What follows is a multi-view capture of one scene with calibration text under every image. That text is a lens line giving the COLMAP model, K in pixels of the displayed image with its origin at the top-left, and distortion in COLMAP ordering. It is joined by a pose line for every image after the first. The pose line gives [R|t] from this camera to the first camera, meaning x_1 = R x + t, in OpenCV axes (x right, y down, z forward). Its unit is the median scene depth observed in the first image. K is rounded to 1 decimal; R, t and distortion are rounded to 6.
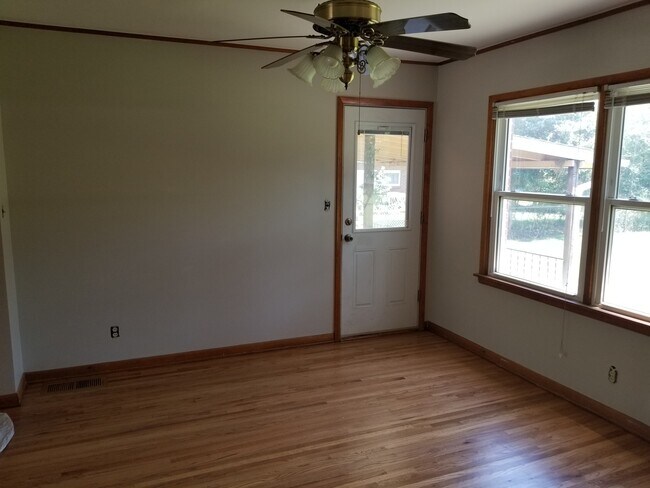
lens RADIAL K [[510.2, 0, 313.2], [0, 510.2, 235.1], [0, 0, 1]] dist [0.080772, -0.125161]
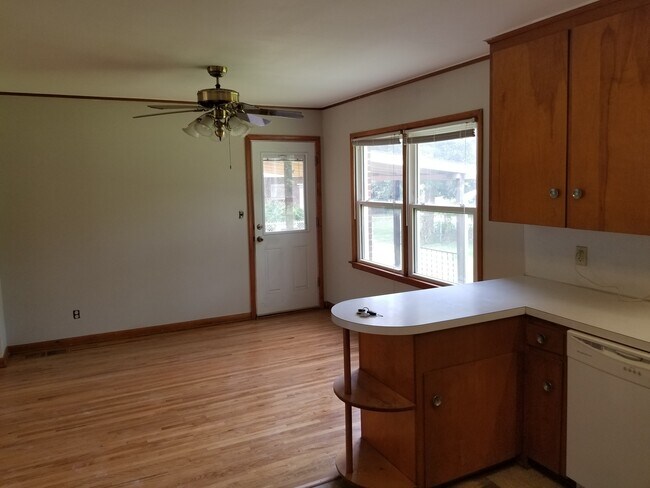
lens RADIAL K [[501.9, 0, 322.5], [0, 501.9, 219.5], [0, 0, 1]] dist [0.061980, -0.104916]
pose [[0.997035, -0.032010, 0.069980, 0.165390], [0.035874, 0.997860, -0.054670, 0.037438], [-0.068080, 0.057018, 0.996049, -0.360705]]
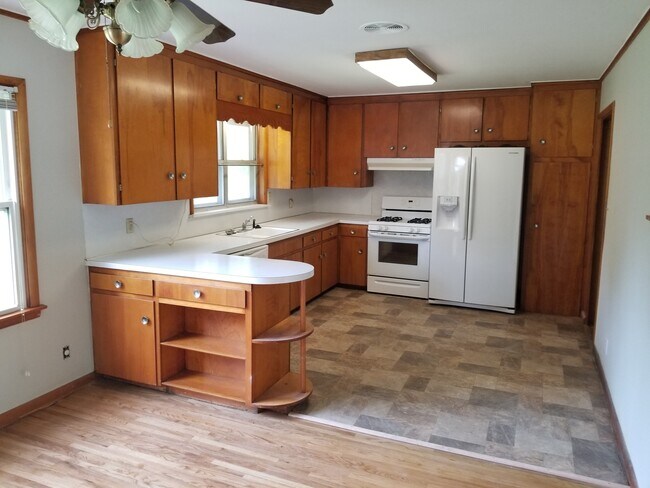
lens RADIAL K [[510.2, 0, 313.2], [0, 510.2, 235.1], [0, 0, 1]] dist [0.080772, -0.125161]
pose [[-0.700543, -0.106780, 0.705576, -0.358982], [0.090096, 0.967595, 0.235887, -0.125858], [-0.707900, 0.228819, -0.668221, 0.831957]]
